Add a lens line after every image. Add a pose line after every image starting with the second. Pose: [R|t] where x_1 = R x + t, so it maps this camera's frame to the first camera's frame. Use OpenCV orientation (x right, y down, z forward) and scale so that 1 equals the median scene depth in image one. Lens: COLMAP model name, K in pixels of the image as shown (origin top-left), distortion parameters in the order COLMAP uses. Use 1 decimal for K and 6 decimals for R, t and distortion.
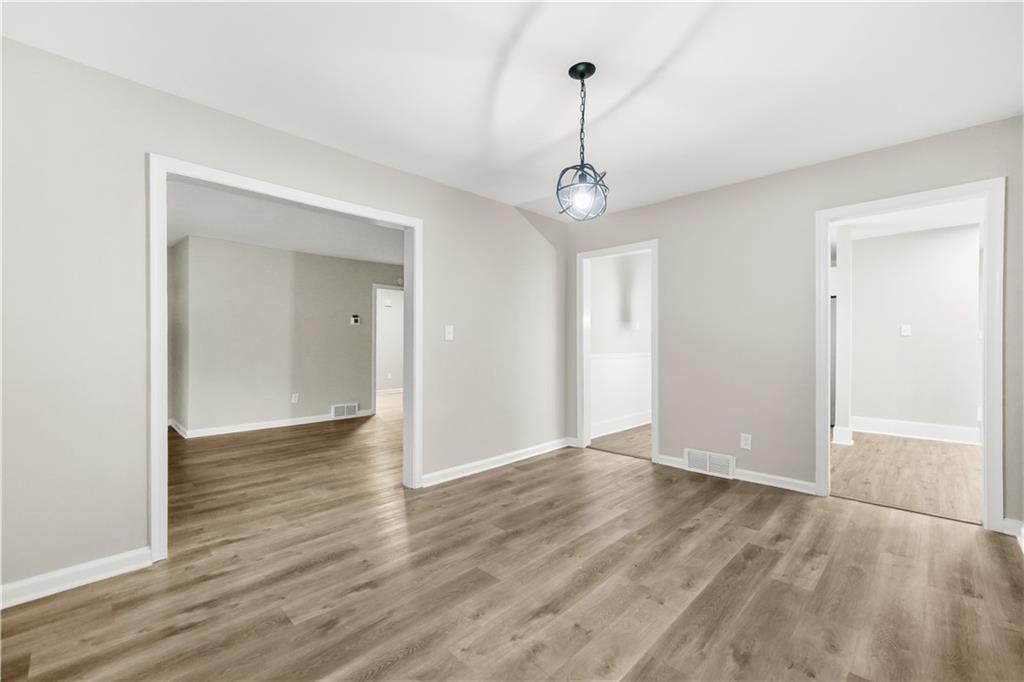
lens RADIAL K [[432.9, 0, 505.5], [0, 432.9, 340.6], [0, 0, 1]] dist [0.002060, 0.000756]
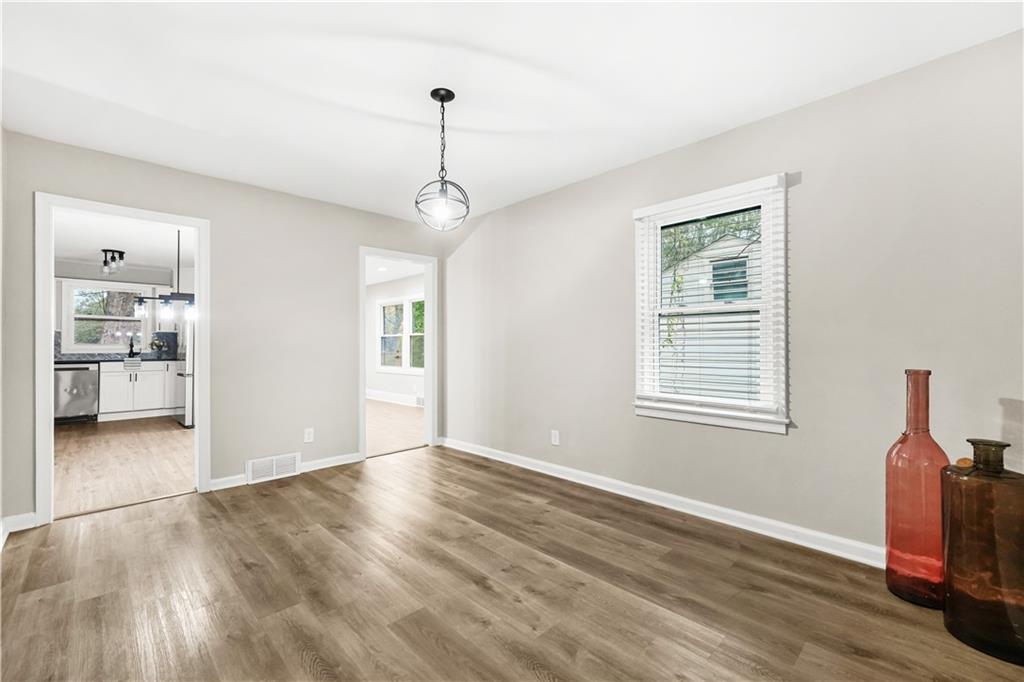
lens RADIAL K [[432.9, 0, 505.3], [0, 432.9, 343.9], [0, 0, 1]] dist [0.002060, 0.000756]
pose [[0.027068, 0.006149, 0.999615, -0.818841], [-0.000638, 0.999981, -0.006134, 0.011584], [-0.999633, -0.000472, 0.027071, 0.728401]]
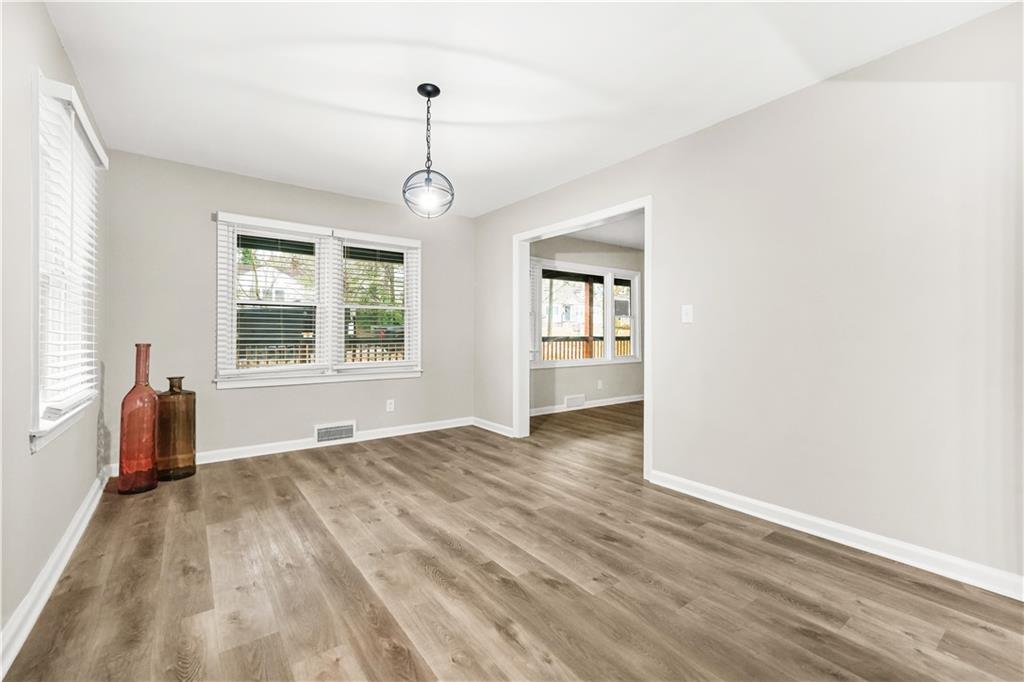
lens RADIAL K [[432.9, 0, 507.0], [0, 432.9, 334.4], [0, 0, 1]] dist [0.002060, 0.000756]
pose [[-0.151417, 0.001492, -0.988469, 1.154982], [0.003337, 0.999994, 0.000998, 0.029685], [0.988464, -0.003147, -0.151421, 1.242043]]
